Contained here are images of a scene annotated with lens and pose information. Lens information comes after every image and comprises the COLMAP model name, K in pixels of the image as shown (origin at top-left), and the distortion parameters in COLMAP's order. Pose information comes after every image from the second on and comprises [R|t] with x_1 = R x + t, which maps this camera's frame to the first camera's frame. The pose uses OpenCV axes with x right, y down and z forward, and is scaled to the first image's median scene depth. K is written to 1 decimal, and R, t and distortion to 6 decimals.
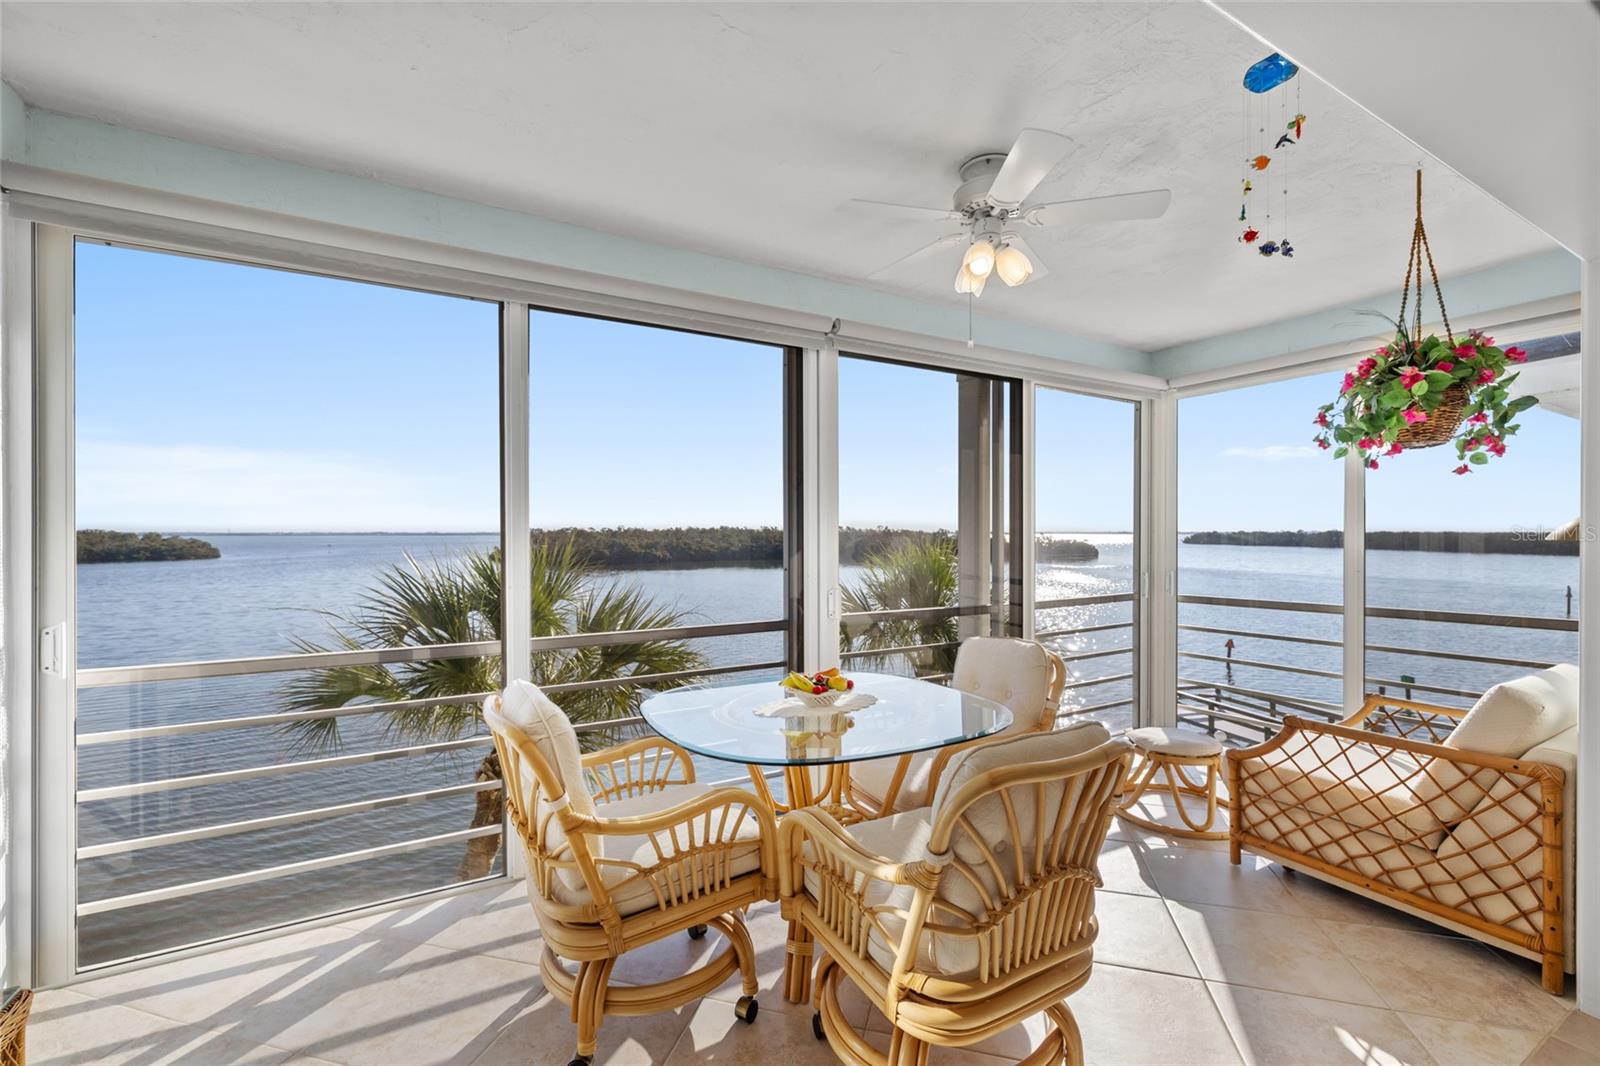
lens RADIAL K [[666.5, 0, 795.0], [0, 666.5, 532.9], [0, 0, 1]] dist [0.000129, 0.000224]
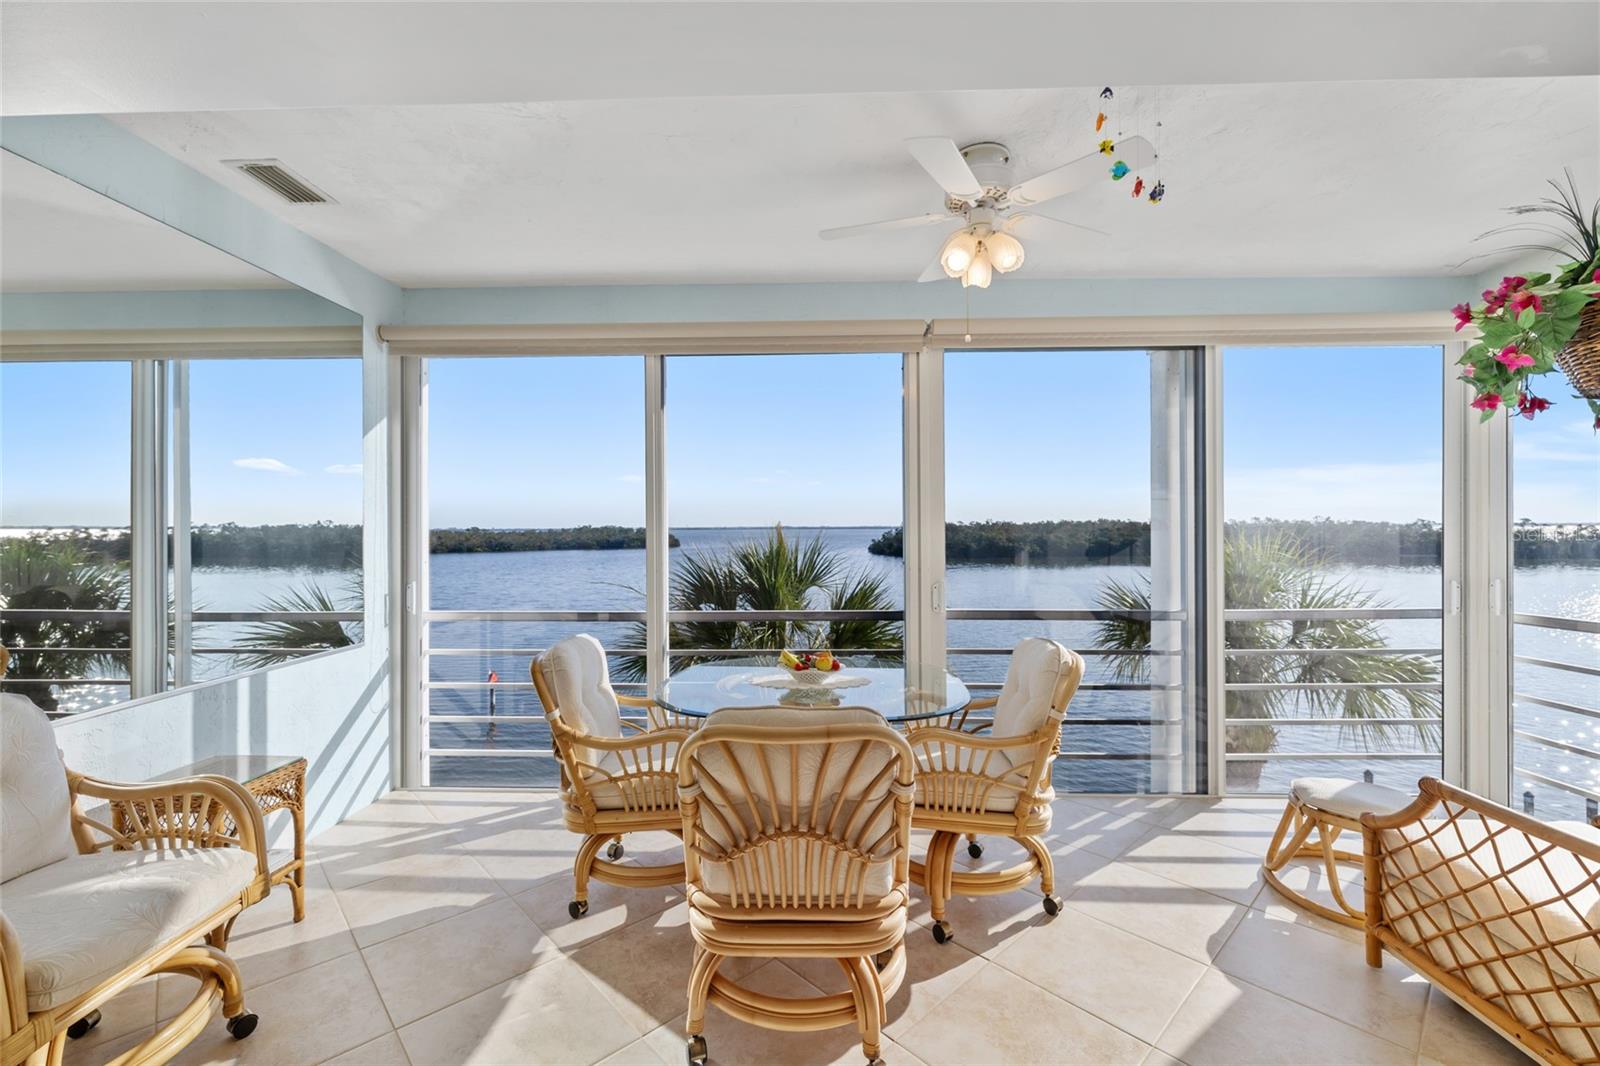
lens RADIAL K [[667.1, 0, 797.1], [0, 667.1, 522.6], [0, 0, 1]] dist [-0.000900, -0.000174]
pose [[0.857423, -0.006278, -0.514574, 0.525009], [0.003182, 0.999971, -0.006898, -0.001651], [0.514602, 0.004277, 0.857418, 0.018142]]
